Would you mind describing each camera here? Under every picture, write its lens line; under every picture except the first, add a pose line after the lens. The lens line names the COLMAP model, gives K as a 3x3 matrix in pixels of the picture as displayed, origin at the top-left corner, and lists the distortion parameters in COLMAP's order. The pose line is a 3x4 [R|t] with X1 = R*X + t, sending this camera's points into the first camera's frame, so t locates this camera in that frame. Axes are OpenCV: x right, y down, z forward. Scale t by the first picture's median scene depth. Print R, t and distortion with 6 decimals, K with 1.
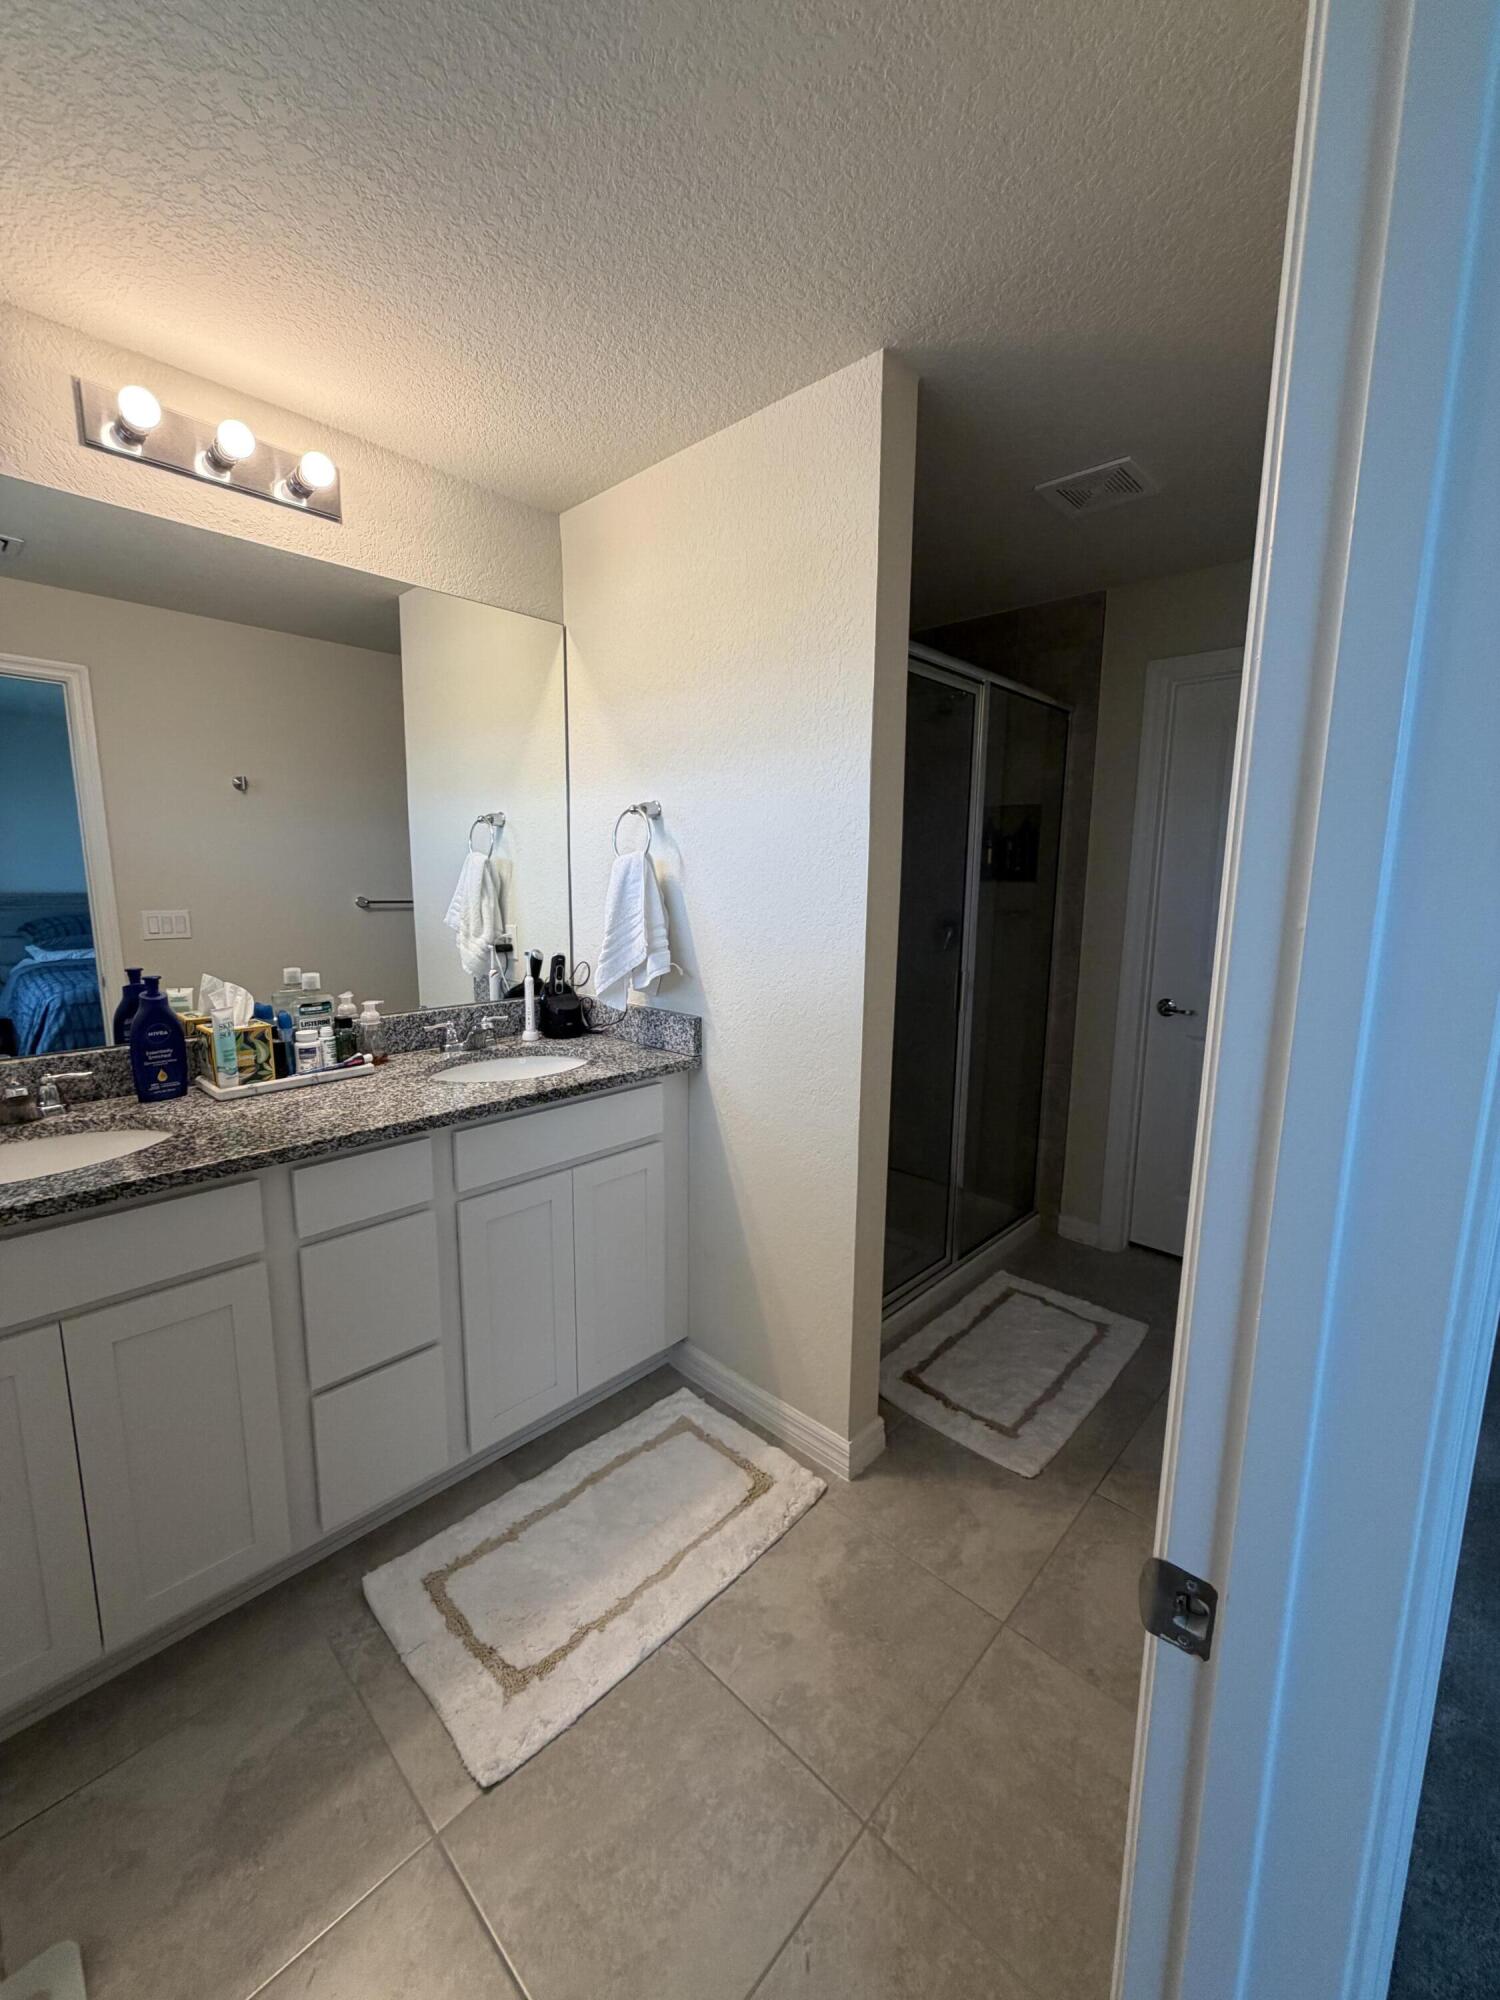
lens RADIAL K [[802.7, 0, 750.0], [0, 802.7, 1000.0], [0, 0, 1]] dist [0.002247, 0.000654]
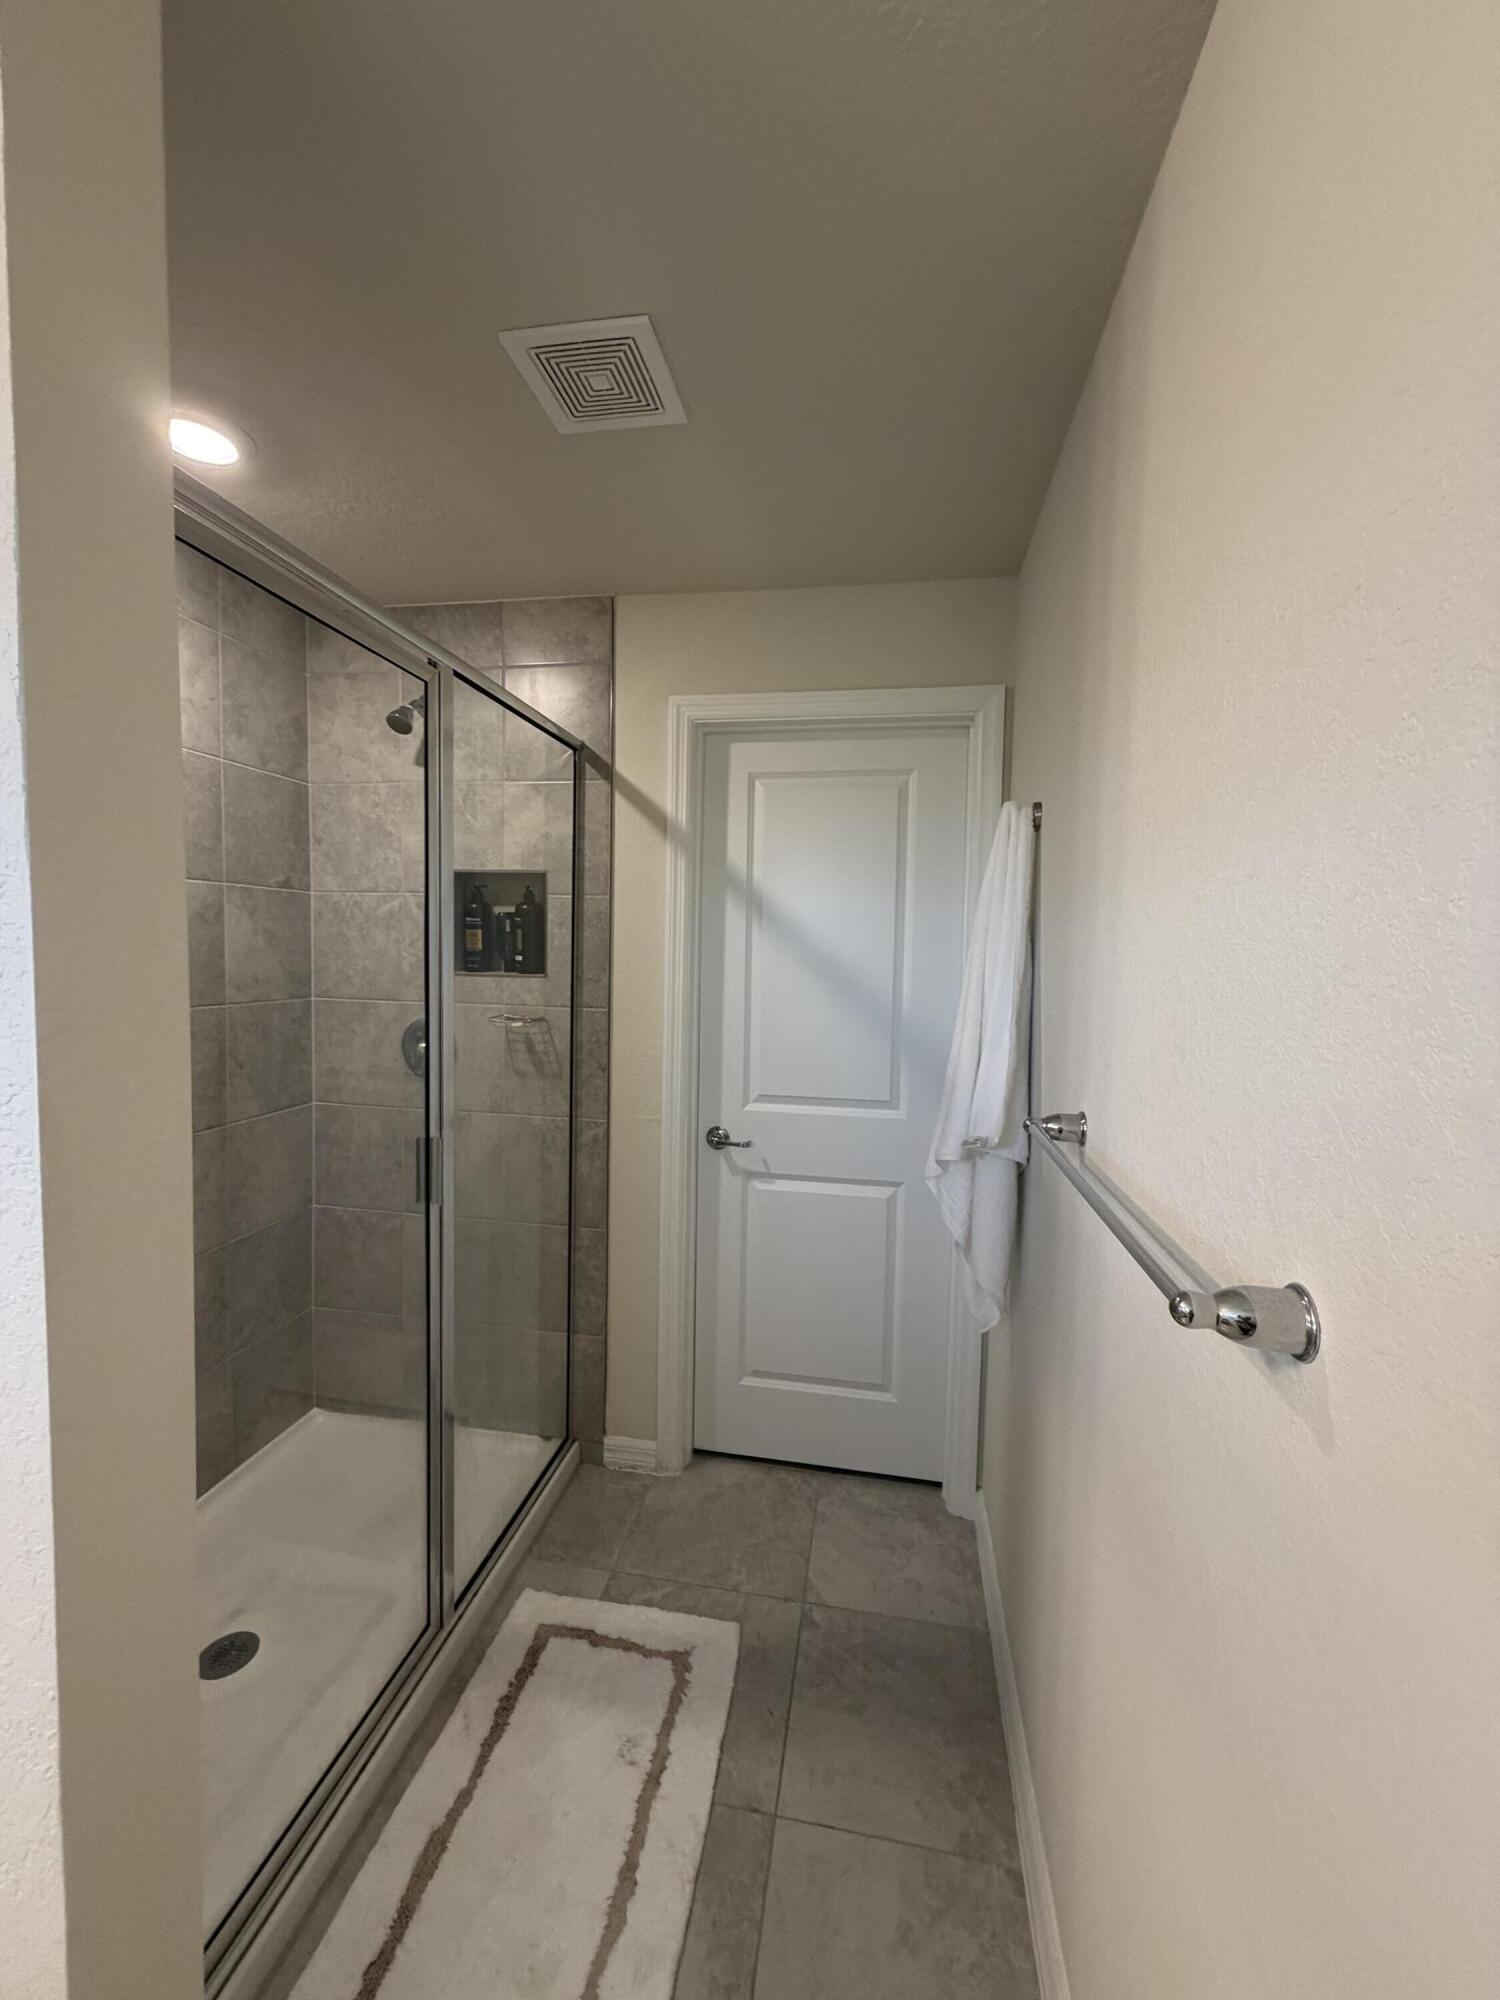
lens RADIAL K [[802.7, 0, 750.0], [0, 802.7, 1000.0], [0, 0, 1]] dist [0.002247, 0.000654]
pose [[0.832743, -0.027533, 0.552974, 0.127796], [0.069655, 0.996037, -0.055302, -0.085915], [-0.549260, 0.084570, 0.831361, 0.350906]]
